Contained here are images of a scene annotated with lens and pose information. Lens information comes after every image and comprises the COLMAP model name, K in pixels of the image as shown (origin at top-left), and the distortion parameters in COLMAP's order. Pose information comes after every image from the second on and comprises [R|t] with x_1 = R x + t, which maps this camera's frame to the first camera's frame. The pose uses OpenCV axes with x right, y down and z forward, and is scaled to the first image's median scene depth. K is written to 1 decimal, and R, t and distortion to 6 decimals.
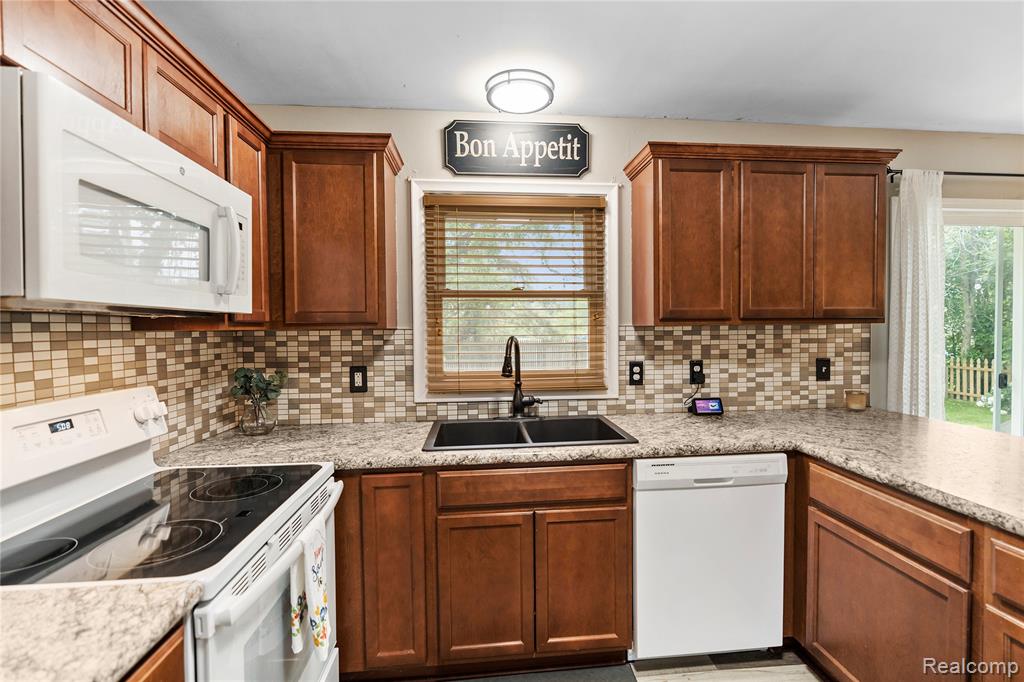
lens RADIAL K [[461.3, 0, 516.3], [0, 461.3, 343.6], [0, 0, 1]] dist [-0.005580, 0.002213]
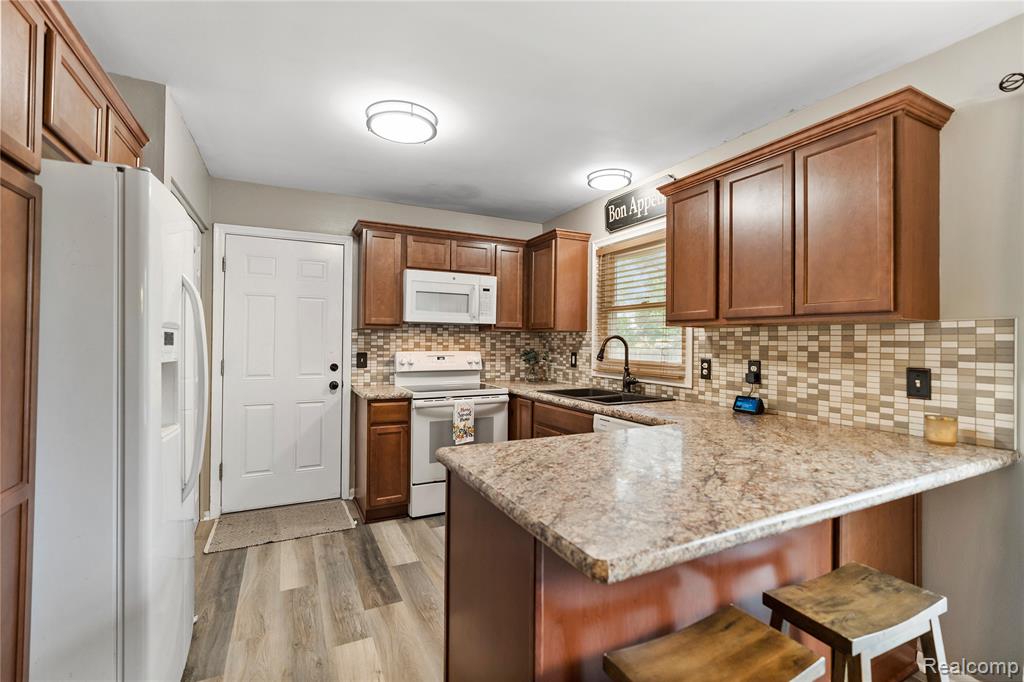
lens RADIAL K [[461.3, 0, 516.2], [0, 461.3, 336.3], [0, 0, 1]] dist [-0.005580, 0.002213]
pose [[0.366131, 0.003316, -0.930558, 1.195252], [-0.044080, 0.998933, -0.013784, 0.020830], [0.929519, 0.046066, 0.365886, 0.138139]]
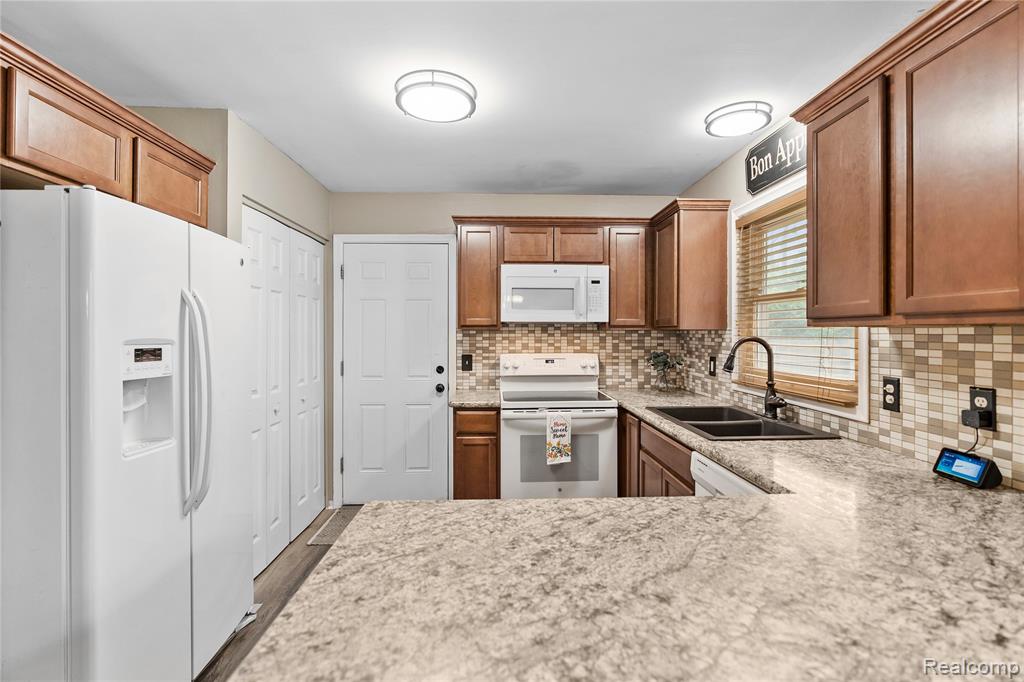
lens RADIAL K [[461.3, 0, 513.8], [0, 461.3, 330.5], [0, 0, 1]] dist [-0.005580, 0.002213]
pose [[-0.056896, 0.006532, -0.998359, 1.028358], [-0.032685, 0.999430, 0.008402, -0.020394], [0.997845, 0.033110, -0.056650, 0.473240]]
